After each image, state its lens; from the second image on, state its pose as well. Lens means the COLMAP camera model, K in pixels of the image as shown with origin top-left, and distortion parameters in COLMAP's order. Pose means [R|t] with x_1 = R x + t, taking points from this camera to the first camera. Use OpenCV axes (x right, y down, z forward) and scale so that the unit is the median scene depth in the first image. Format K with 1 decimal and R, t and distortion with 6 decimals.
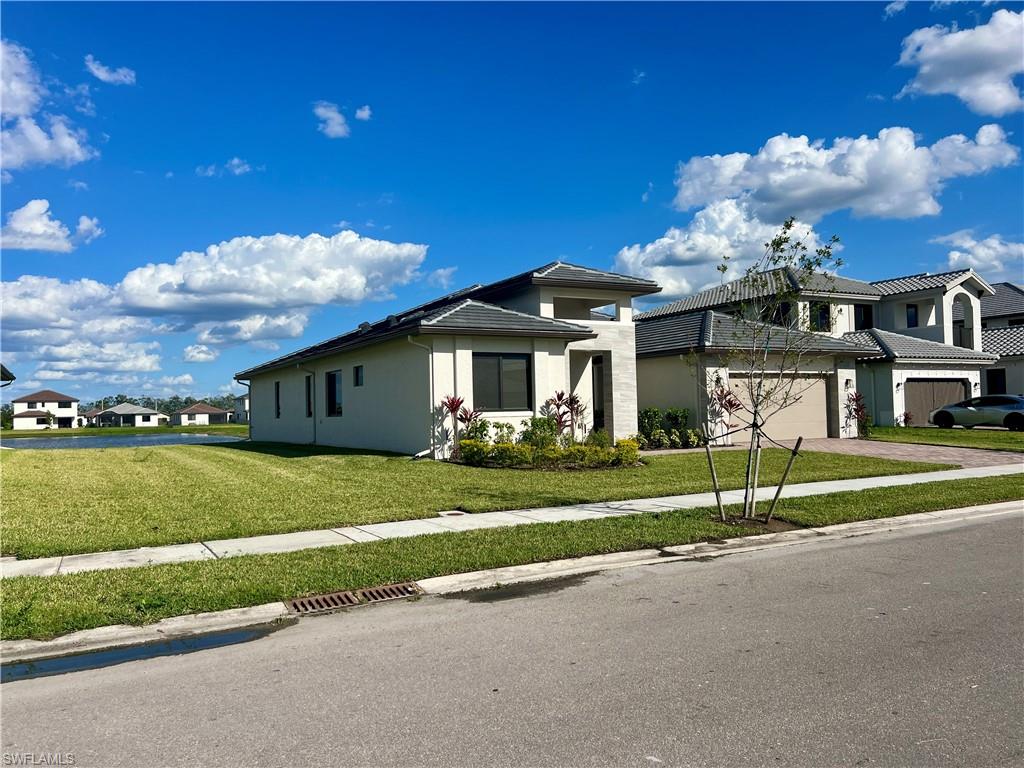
lens RADIAL K [[821.8, 0, 512.0], [0, 821.8, 384.0], [0, 0, 1]] dist [0.057549, -0.010106]
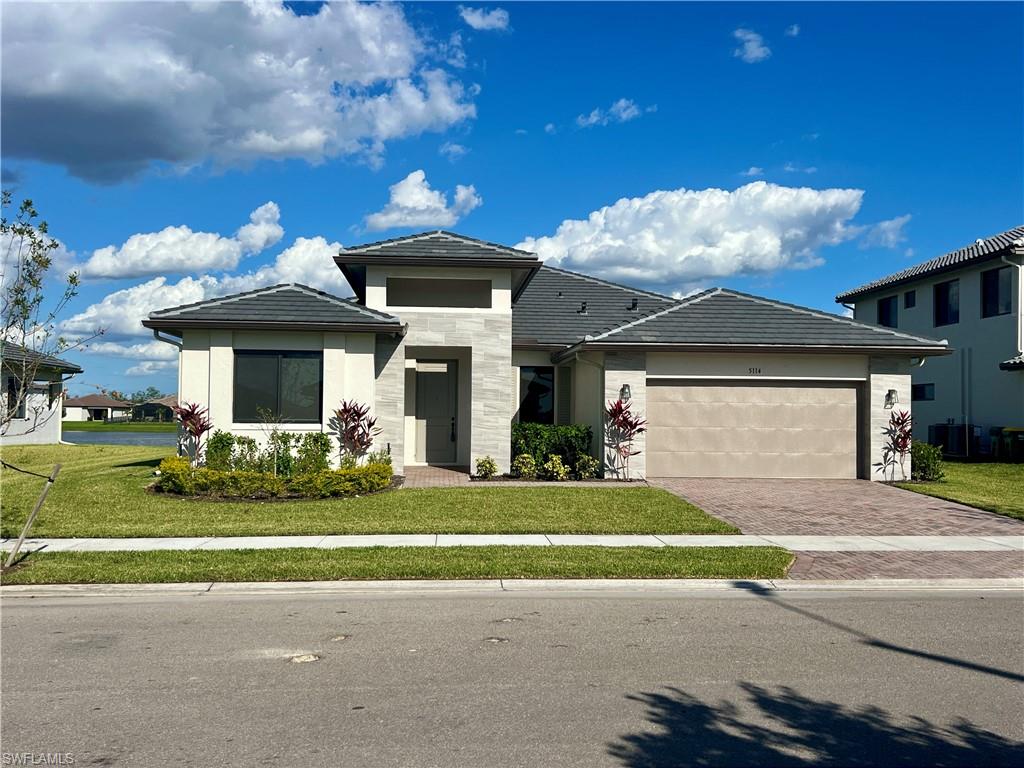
lens RADIAL K [[1044.7, 0, 512.0], [0, 1044.7, 384.0], [0, 0, 1]] dist [0.276936, 0.002930]
pose [[0.910942, 0.016478, -0.412206, 0.485561], [-0.014356, 0.999863, 0.008244, -0.013093], [0.412286, -0.001592, 0.911053, 0.118649]]
